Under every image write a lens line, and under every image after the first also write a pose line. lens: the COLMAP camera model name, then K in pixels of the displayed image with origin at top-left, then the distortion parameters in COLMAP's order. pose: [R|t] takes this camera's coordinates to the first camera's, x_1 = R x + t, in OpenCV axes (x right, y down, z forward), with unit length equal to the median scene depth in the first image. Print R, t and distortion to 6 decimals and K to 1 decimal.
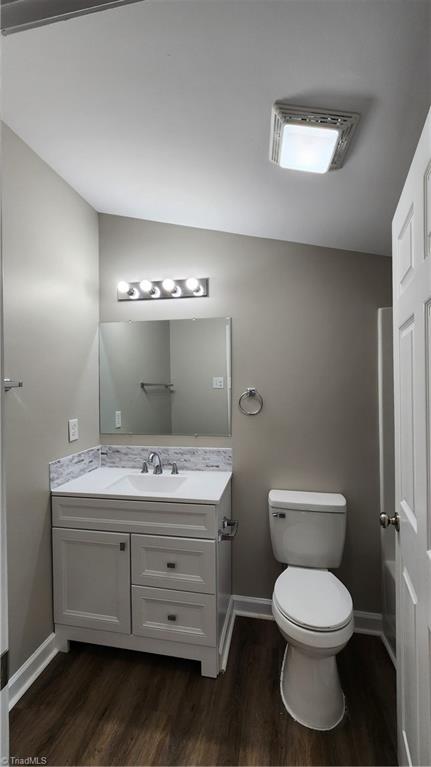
lens RADIAL K [[313.2, 0, 215.5], [0, 313.2, 383.5], [0, 0, 1]] dist [0.000127, -0.000176]
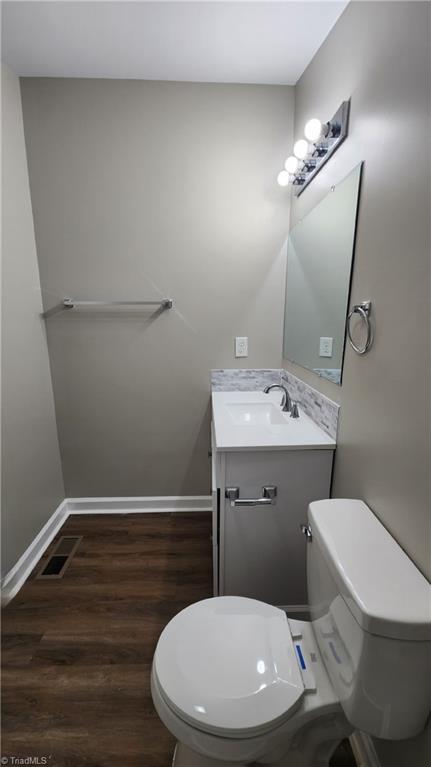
lens RADIAL K [[313.2, 0, 215.5], [0, 313.2, 383.5], [0, 0, 1]] dist [0.000127, -0.000176]
pose [[0.231200, 0.208770, -0.950243, 0.614577], [-0.000585, 0.976735, 0.214449, 0.040644], [0.972906, -0.049025, 0.225943, 0.697103]]
